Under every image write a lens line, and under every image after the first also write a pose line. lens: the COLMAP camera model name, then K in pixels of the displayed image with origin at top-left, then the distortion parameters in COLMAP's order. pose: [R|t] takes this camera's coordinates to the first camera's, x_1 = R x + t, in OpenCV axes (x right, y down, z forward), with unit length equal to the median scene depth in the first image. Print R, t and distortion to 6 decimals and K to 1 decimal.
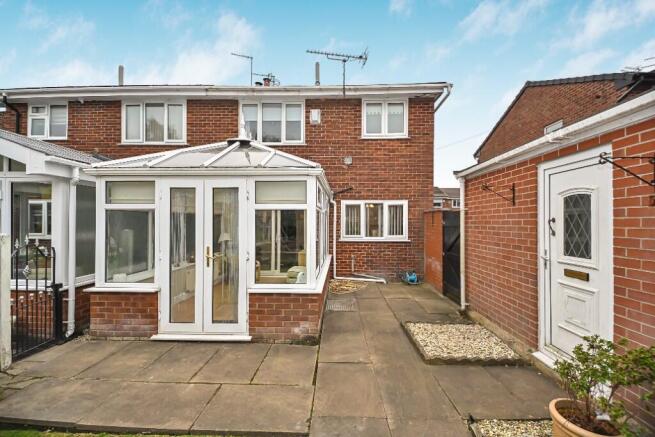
lens RADIAL K [[282.8, 0, 327.9], [0, 282.8, 220.4], [0, 0, 1]] dist [0.010106, -0.000437]
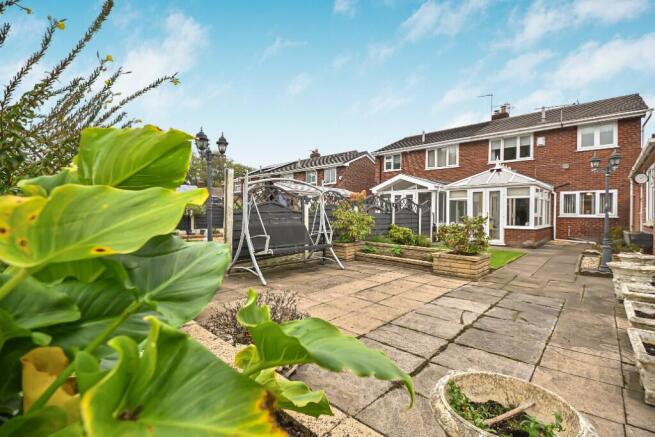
lens RADIAL K [[290.8, 0, 318.3], [0, 290.8, 218.0], [0, 0, 1]] dist [-0.020164, -0.000468]
pose [[0.730652, 0.010032, -0.682676, 0.157129], [0.000819, 0.999878, 0.015570, 0.052751], [0.682749, -0.011935, 0.730555, -1.135405]]
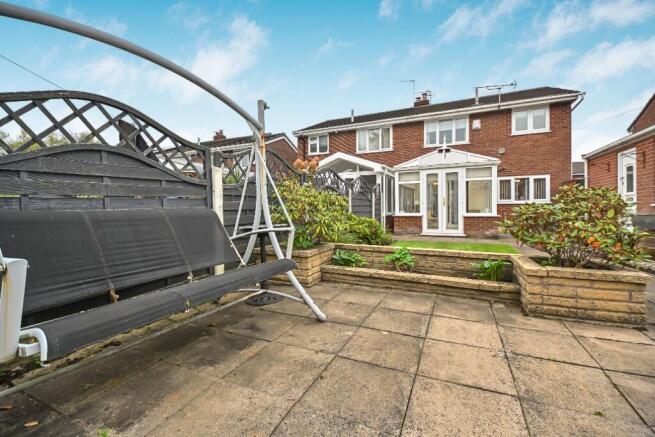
lens RADIAL K [[288.4, 0, 326.9], [0, 288.4, 211.0], [0, 0, 1]] dist [0.001086, -0.000485]
pose [[0.919121, -0.009883, -0.393851, -0.185490], [0.015683, 0.999811, 0.011510, 0.080761], [0.393662, -0.016756, 0.919102, -0.812556]]
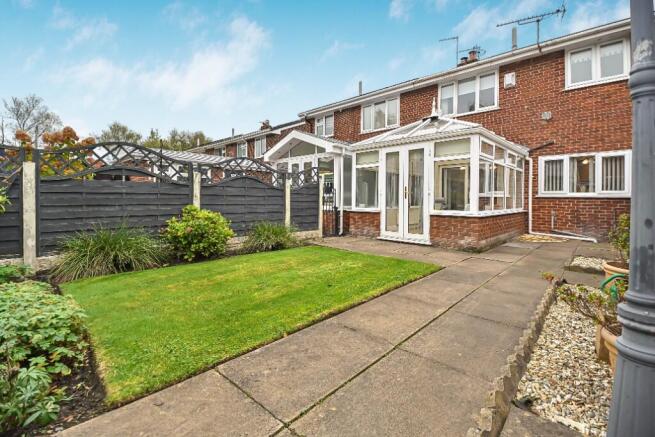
lens RADIAL K [[290.2, 0, 320.1], [0, 290.2, 200.3], [0, 0, 1]] dist [-0.014867, -0.000398]
pose [[0.729164, 0.007898, -0.684293, 0.183697], [-0.003239, 0.999962, 0.008089, 0.080415], [0.684331, -0.003682, 0.729162, -0.286696]]
